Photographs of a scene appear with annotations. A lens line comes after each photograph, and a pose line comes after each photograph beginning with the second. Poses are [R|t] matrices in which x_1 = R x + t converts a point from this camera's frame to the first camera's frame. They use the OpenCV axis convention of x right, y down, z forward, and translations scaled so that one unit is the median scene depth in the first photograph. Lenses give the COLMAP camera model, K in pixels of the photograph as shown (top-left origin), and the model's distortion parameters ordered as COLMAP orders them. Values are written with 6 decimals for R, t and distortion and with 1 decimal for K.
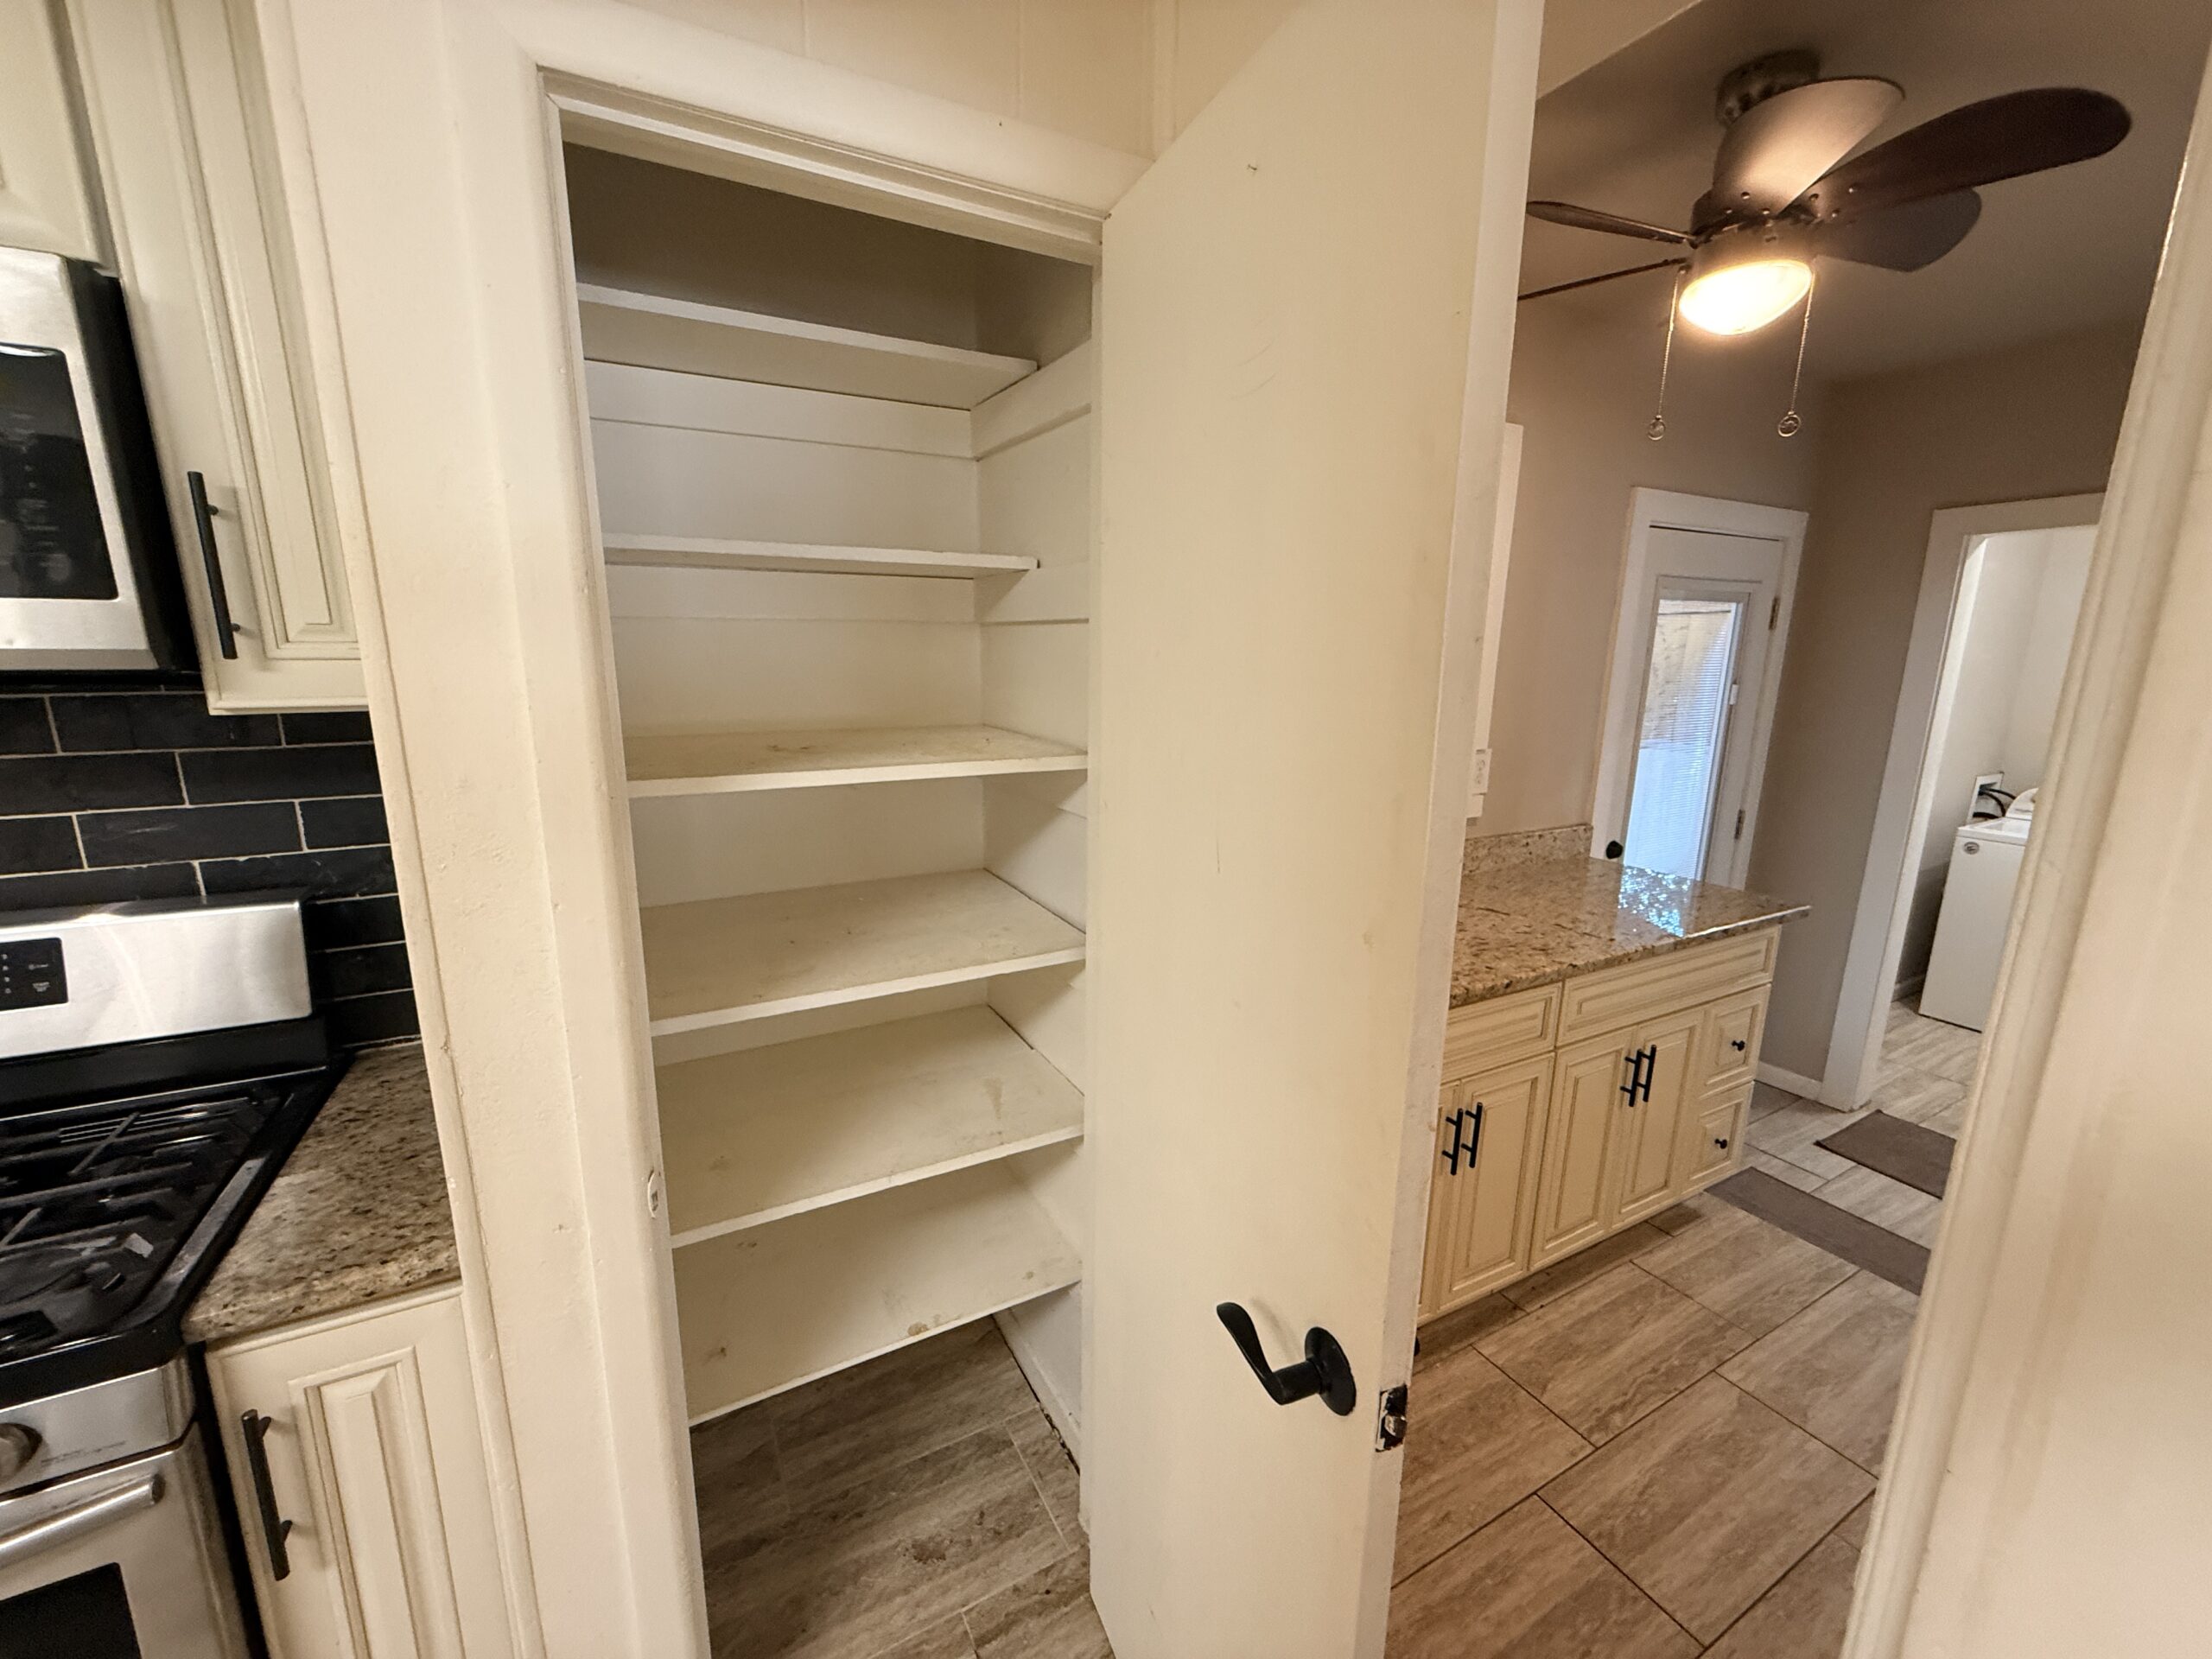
lens RADIAL K [[882.9, 0, 1106.0], [0, 882.9, 829.5], [0, 0, 1]] dist [-0.000468, -0.000021]
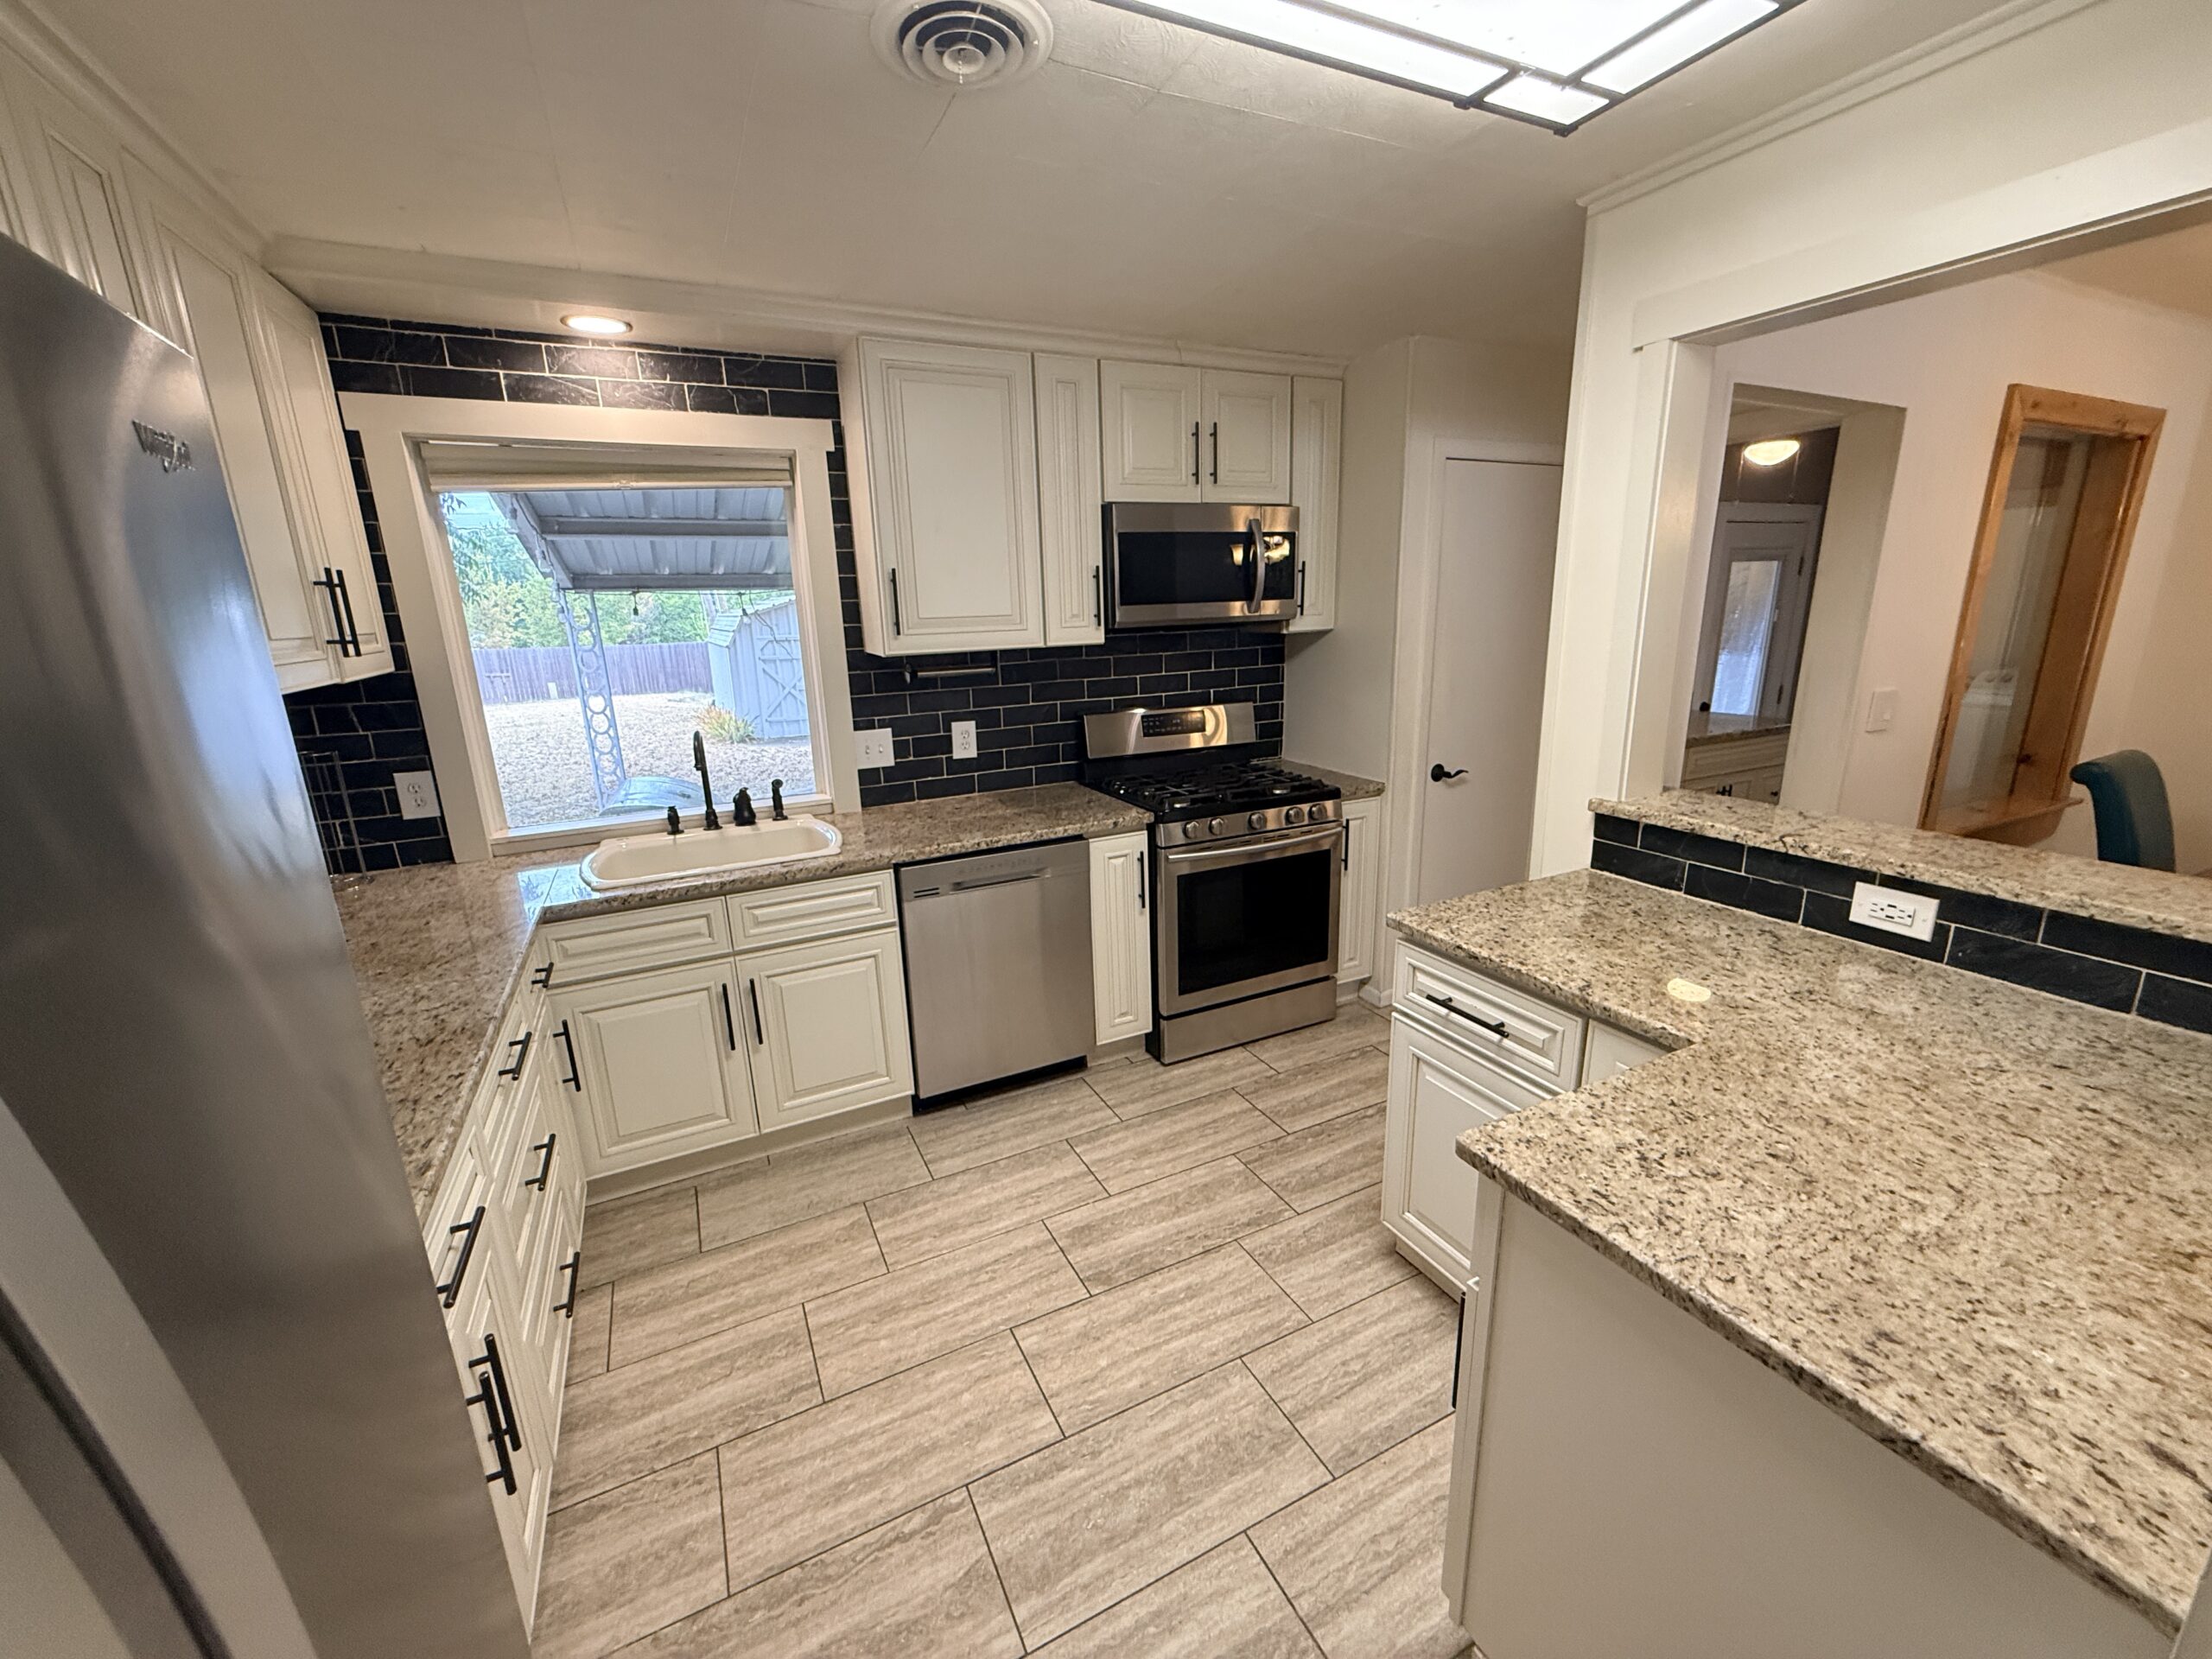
lens RADIAL K [[882.9, 0, 1106.0], [0, 882.9, 829.5], [0, 0, 1]] dist [-0.000468, -0.000021]
pose [[0.998417, -0.028464, -0.048511, -1.314098], [0.030742, 0.998428, 0.046864, 0.363185], [0.047101, -0.048282, 0.997723, -2.013484]]
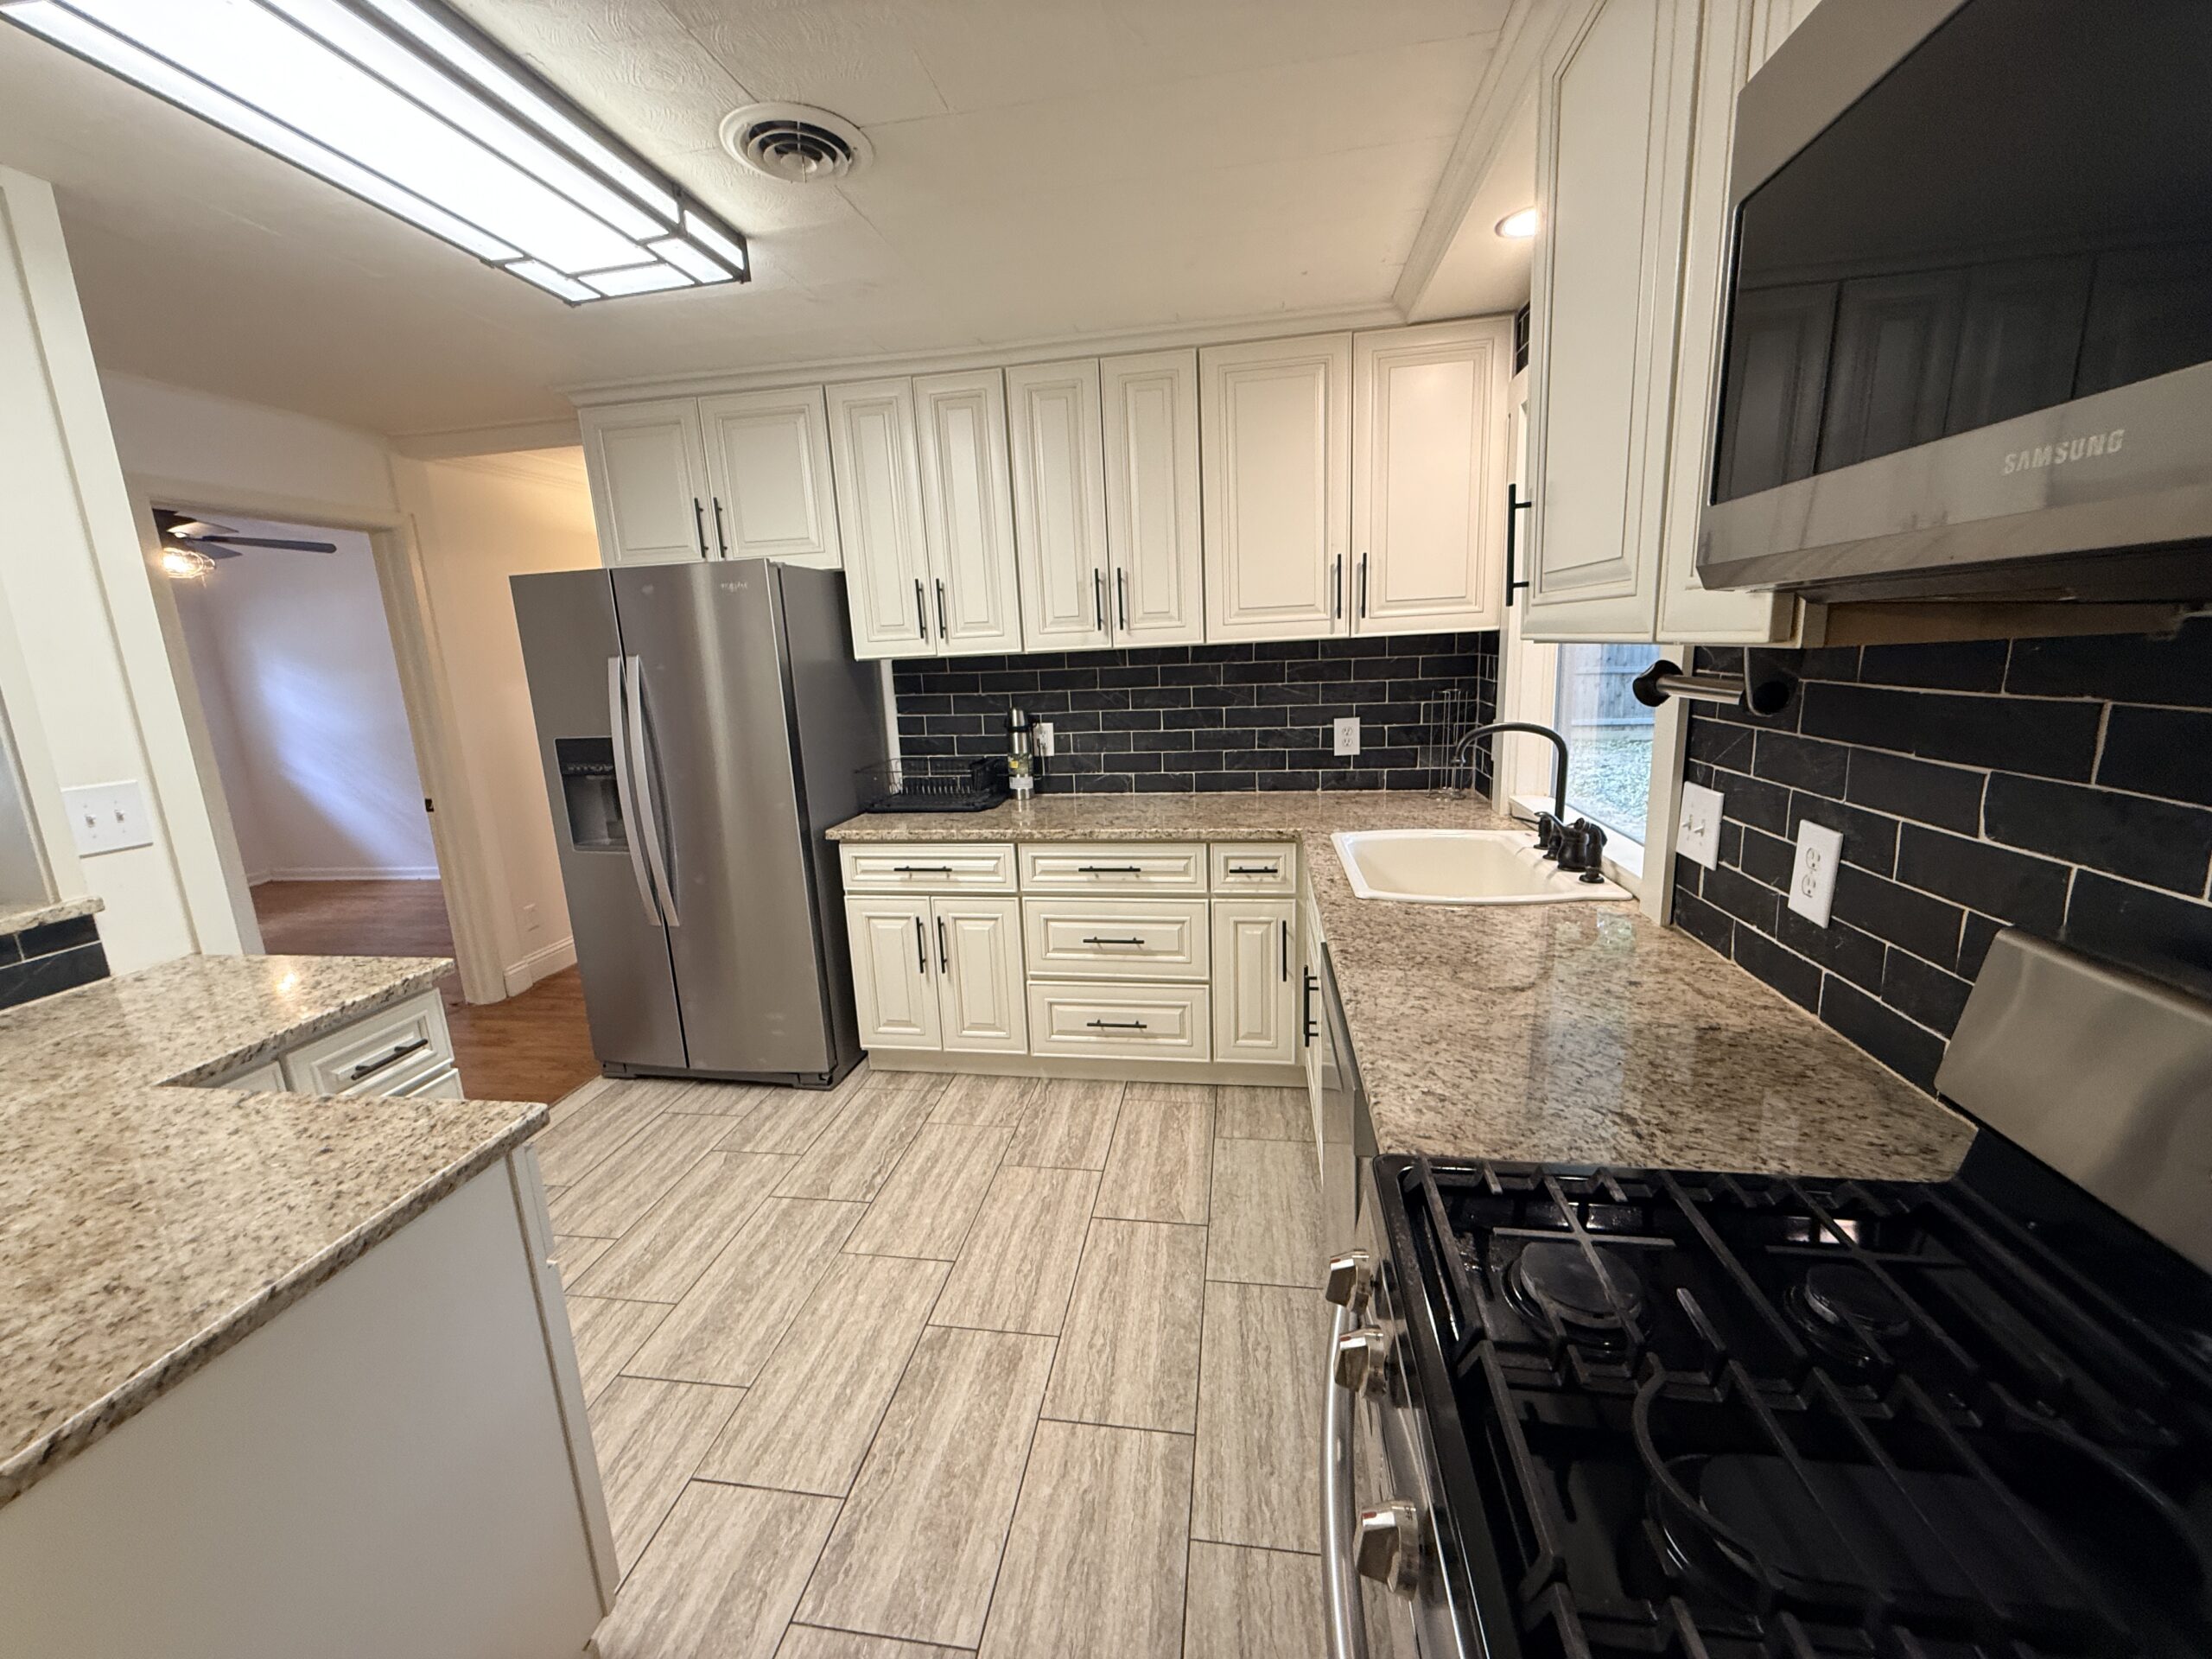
lens RADIAL K [[884.3, 0, 1101.7], [0, 884.3, 827.8], [0, 0, 1]] dist [0.002381, 0.000251]
pose [[-0.617767, 0.179498, -0.765601, -0.561161], [-0.120835, 0.940368, 0.317975, -0.074436], [0.777022, 0.288946, -0.559238, 0.565610]]
